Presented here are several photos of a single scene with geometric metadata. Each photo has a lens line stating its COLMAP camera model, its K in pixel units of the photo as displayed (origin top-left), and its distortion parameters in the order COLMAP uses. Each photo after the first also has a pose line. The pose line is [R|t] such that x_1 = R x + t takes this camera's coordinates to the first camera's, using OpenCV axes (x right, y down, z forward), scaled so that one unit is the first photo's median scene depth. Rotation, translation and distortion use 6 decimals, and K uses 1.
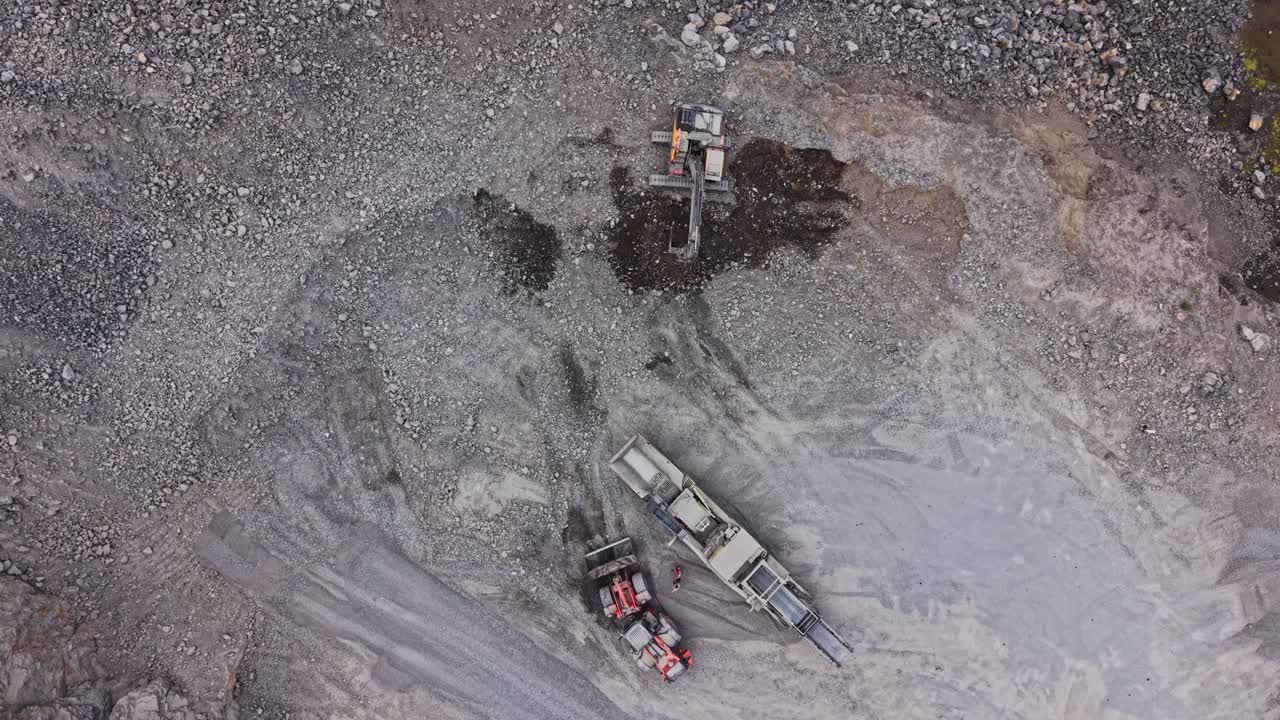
lens RADIAL K [[916.4, 0, 636.6], [0, 916.4, 361.0], [0, 0, 1]] dist [0.023902, -0.015184]
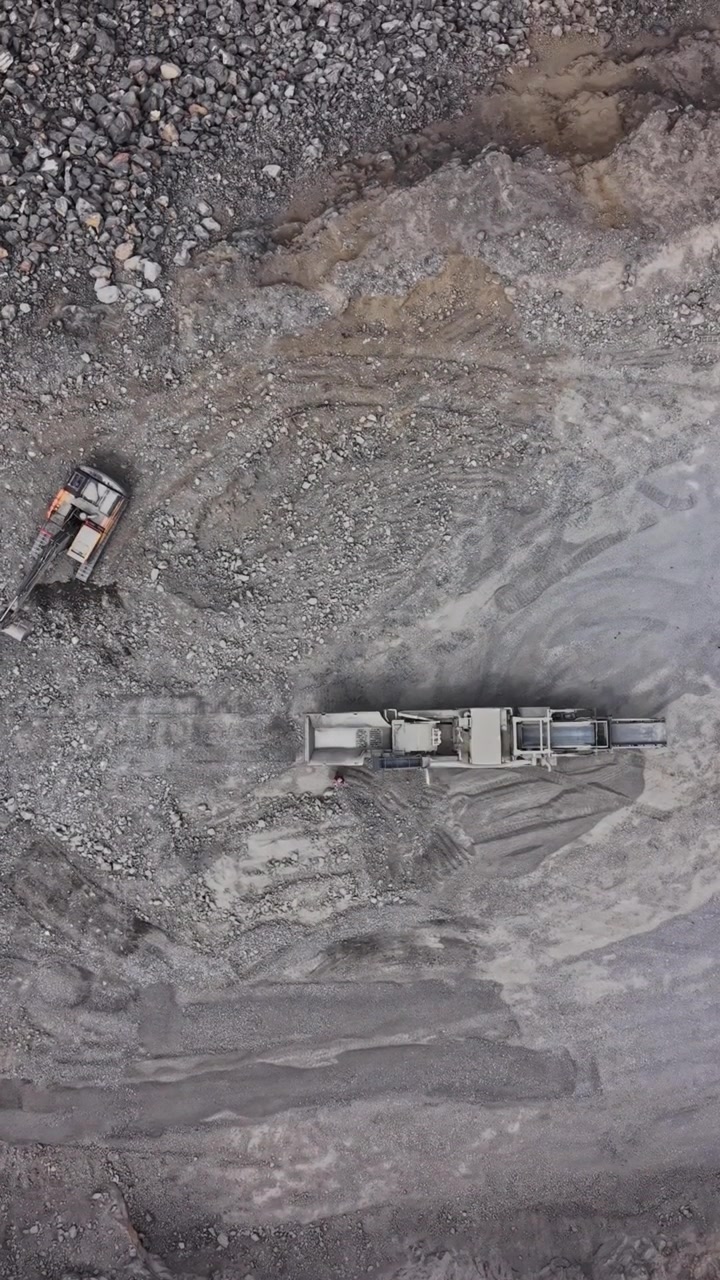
lens RADIAL K [[1630.8, 0, 352.7], [0, 1630.8, 634.4], [0, 0, 1]] dist [0.163995, -0.600492]
pose [[0.797898, -0.602792, 0.001161, 0.047778], [0.602775, 0.797858, -0.009191, 0.044675], [0.004614, 0.008034, 0.999957, -0.499093]]
